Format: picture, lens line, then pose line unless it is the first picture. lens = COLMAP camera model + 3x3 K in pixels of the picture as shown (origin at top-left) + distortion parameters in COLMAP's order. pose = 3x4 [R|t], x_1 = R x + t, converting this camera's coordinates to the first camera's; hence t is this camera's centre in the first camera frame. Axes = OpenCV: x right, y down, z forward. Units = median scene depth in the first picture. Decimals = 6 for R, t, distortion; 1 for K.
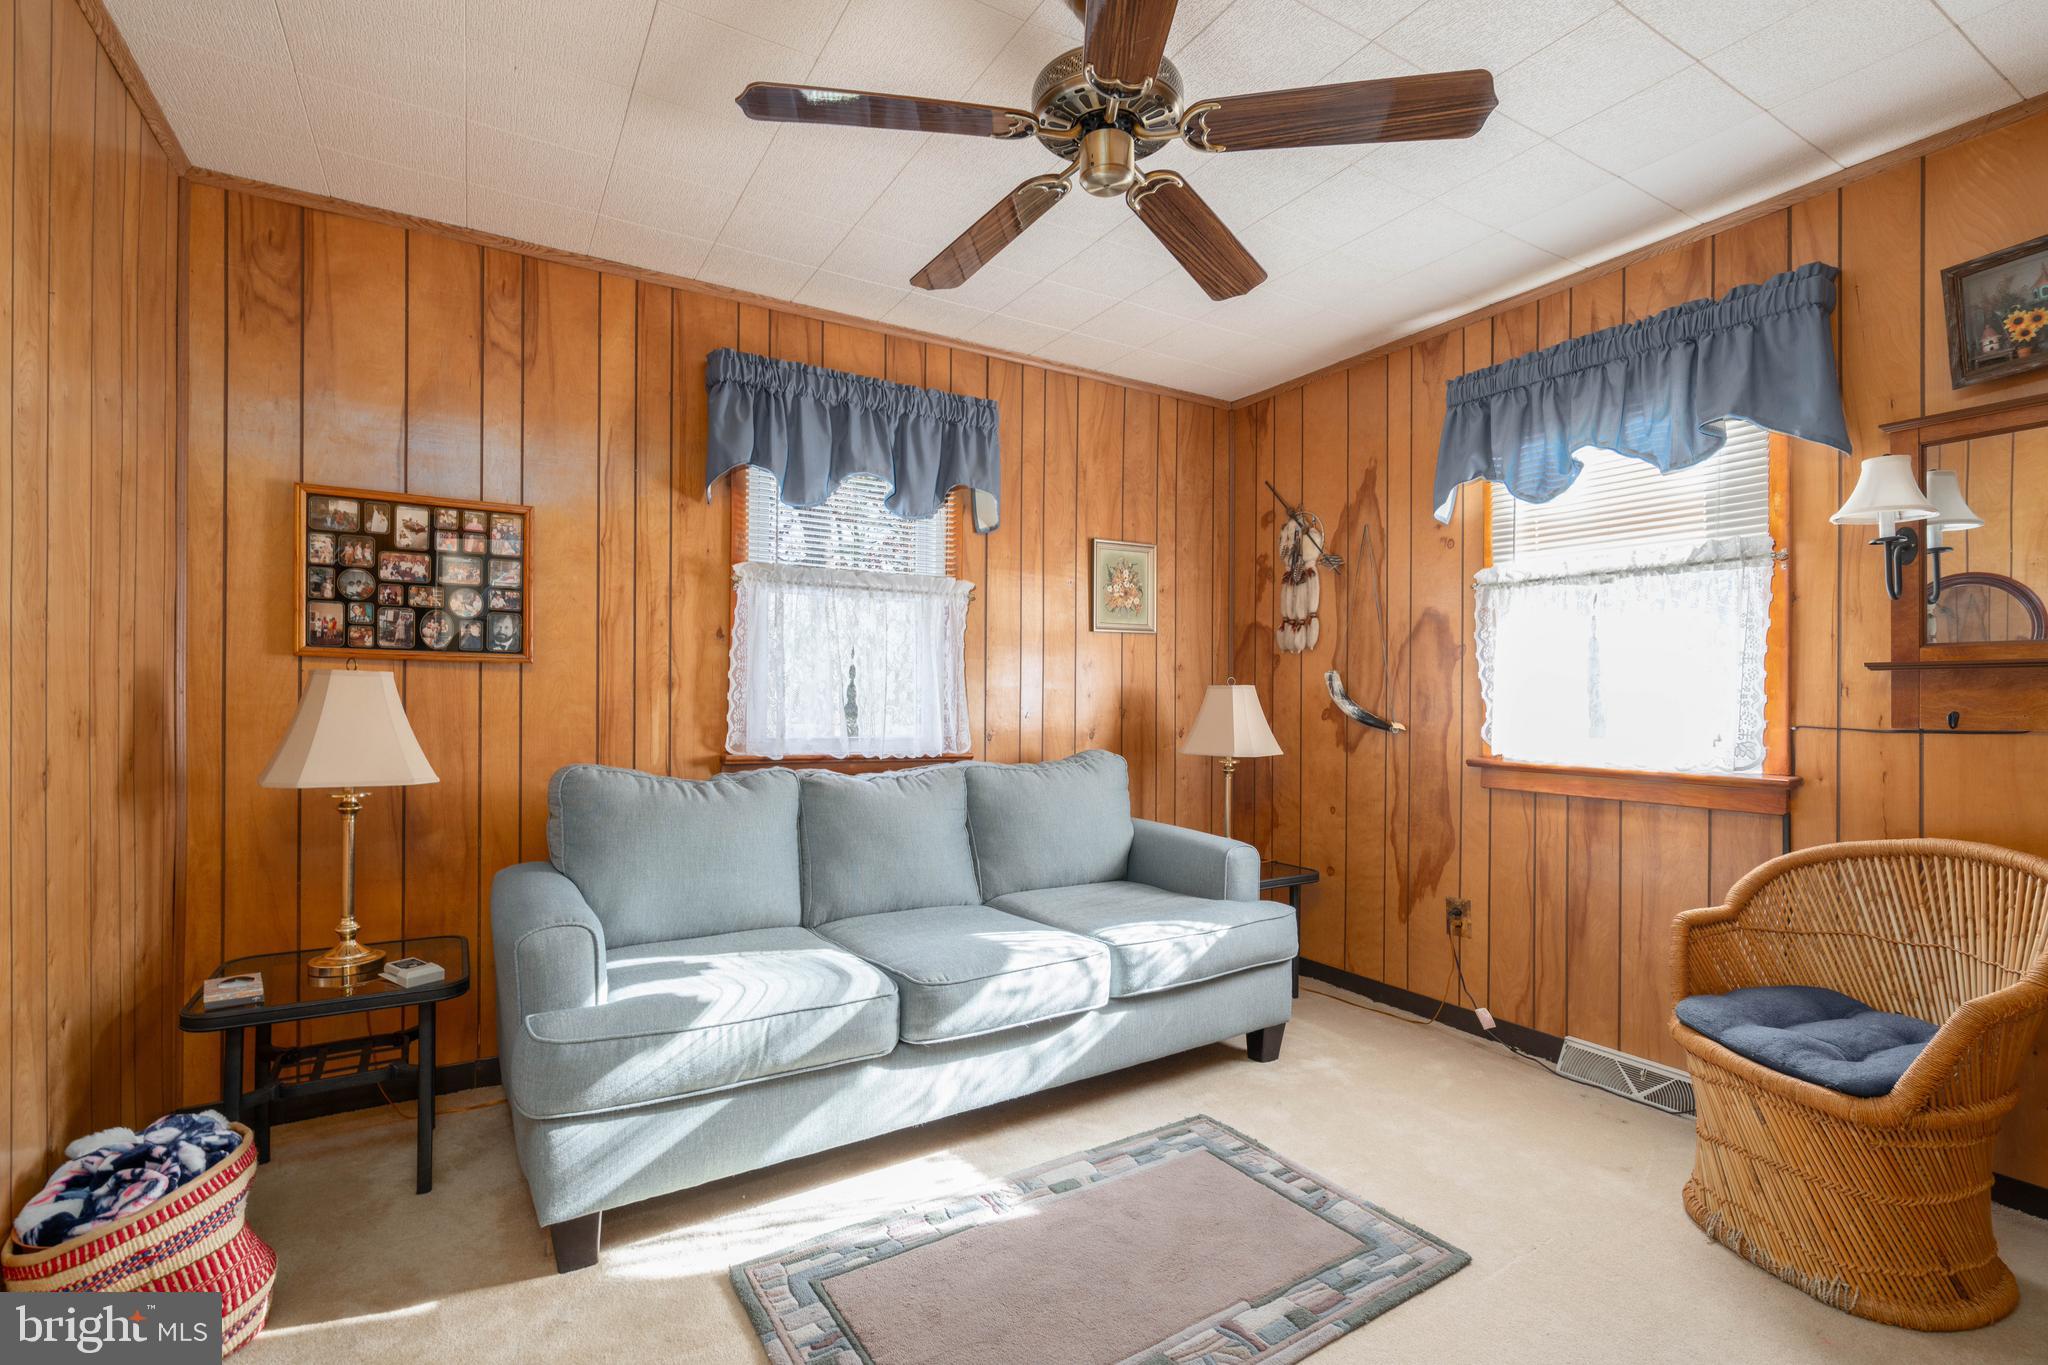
lens RADIAL K [[942.9, 0, 1027.3], [0, 942.9, 702.6], [0, 0, 1]] dist [-0.003378, -0.000566]
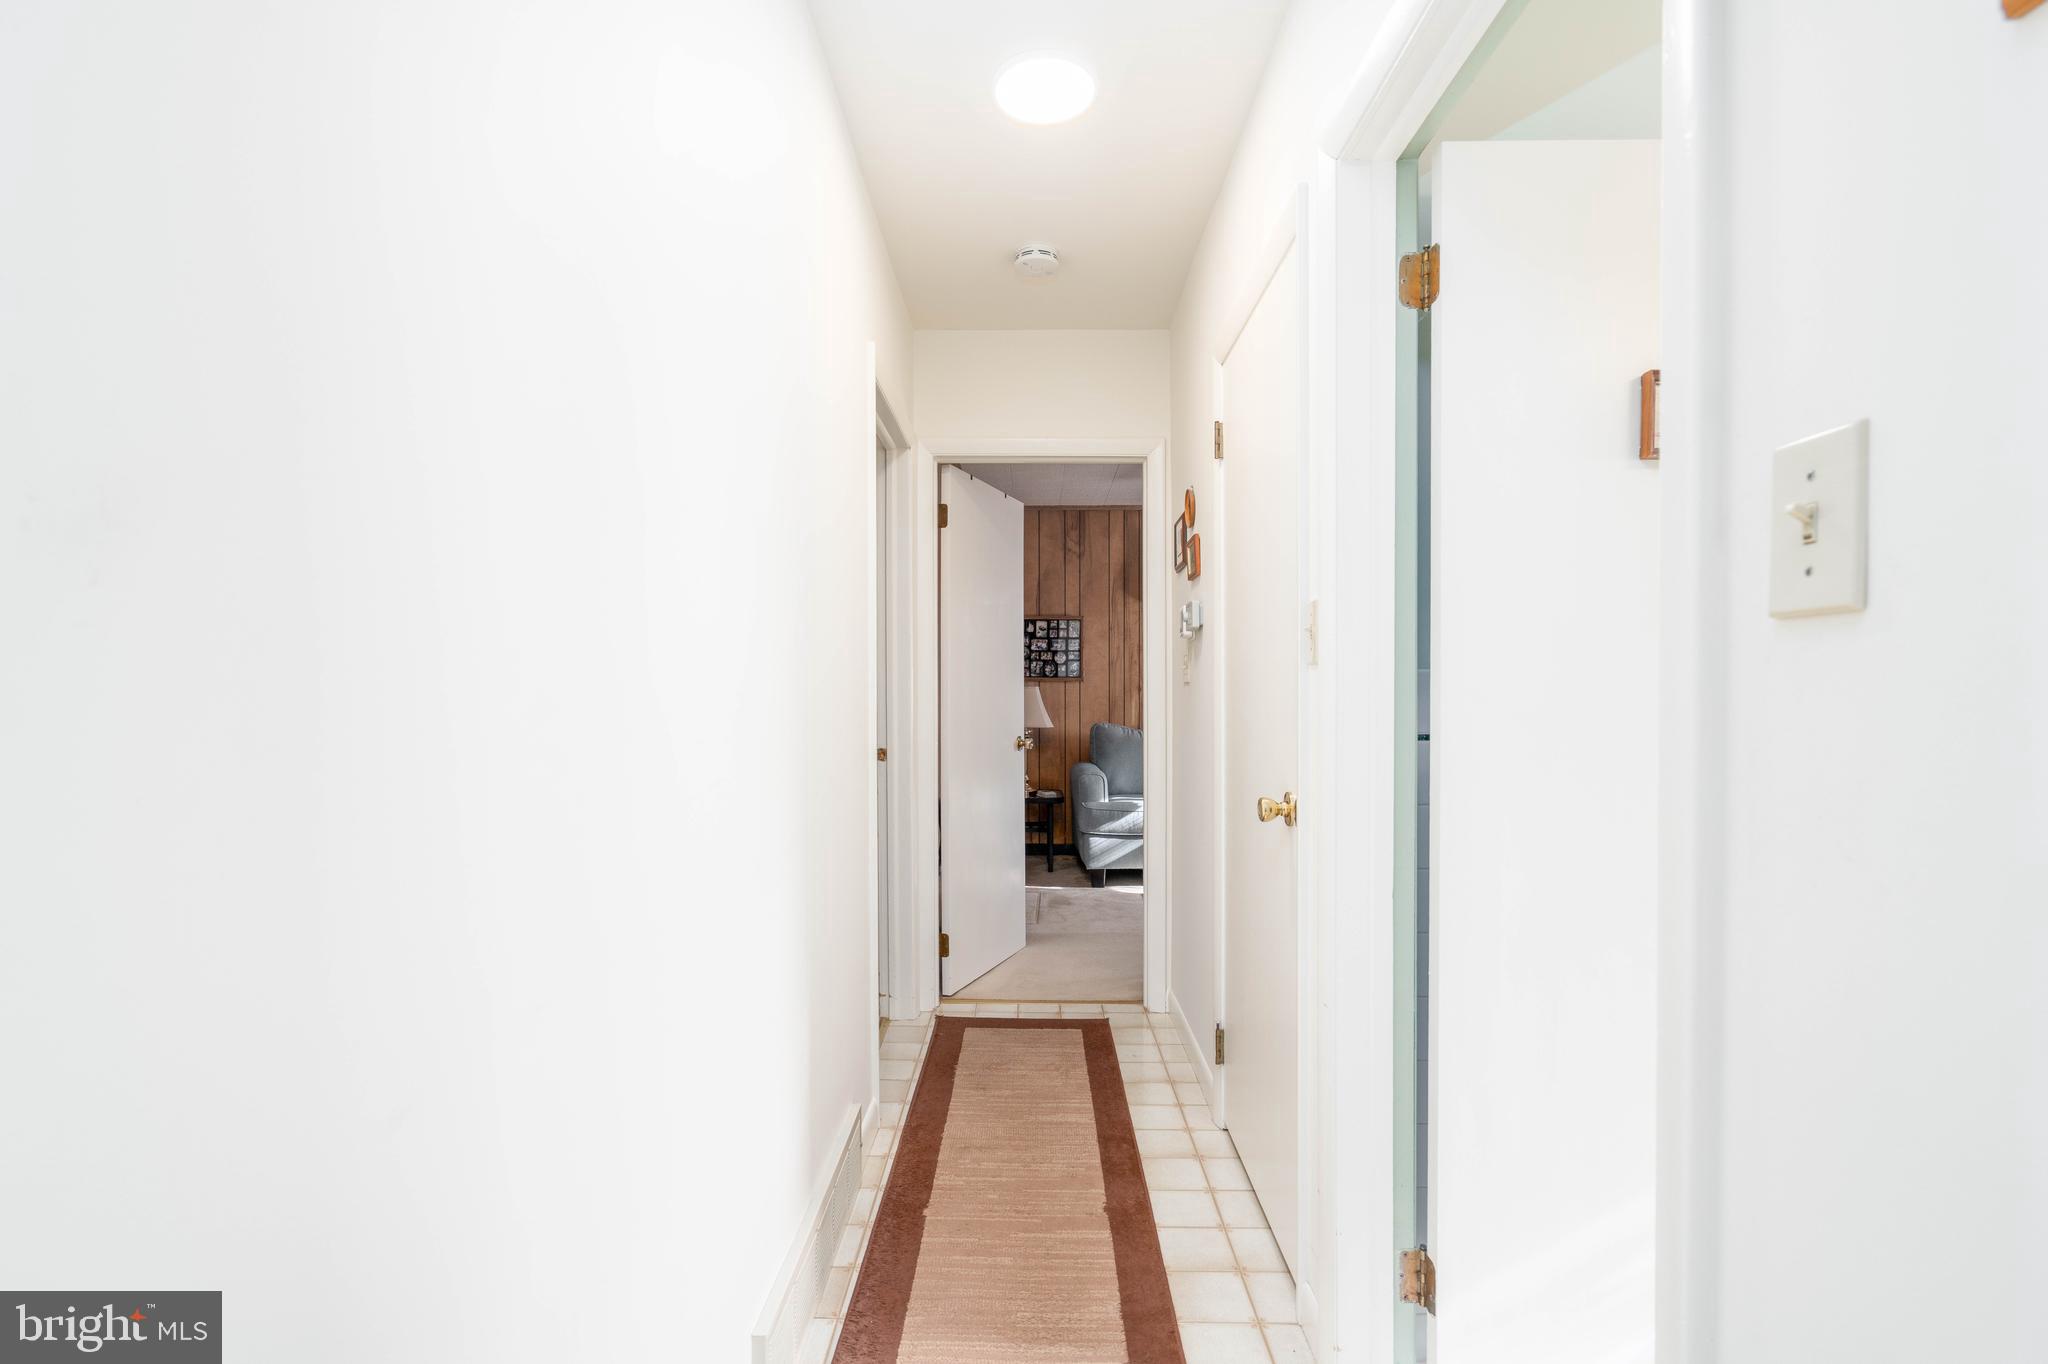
lens RADIAL K [[942.9, 0, 1027.3], [0, 942.9, 702.1], [0, 0, 1]] dist [-0.003378, -0.000566]
pose [[0.853922, -0.006506, -0.520361, 0.622746], [0.004503, 0.999977, -0.005114, 0.024132], [0.520382, 0.002024, 0.853931, -1.167655]]
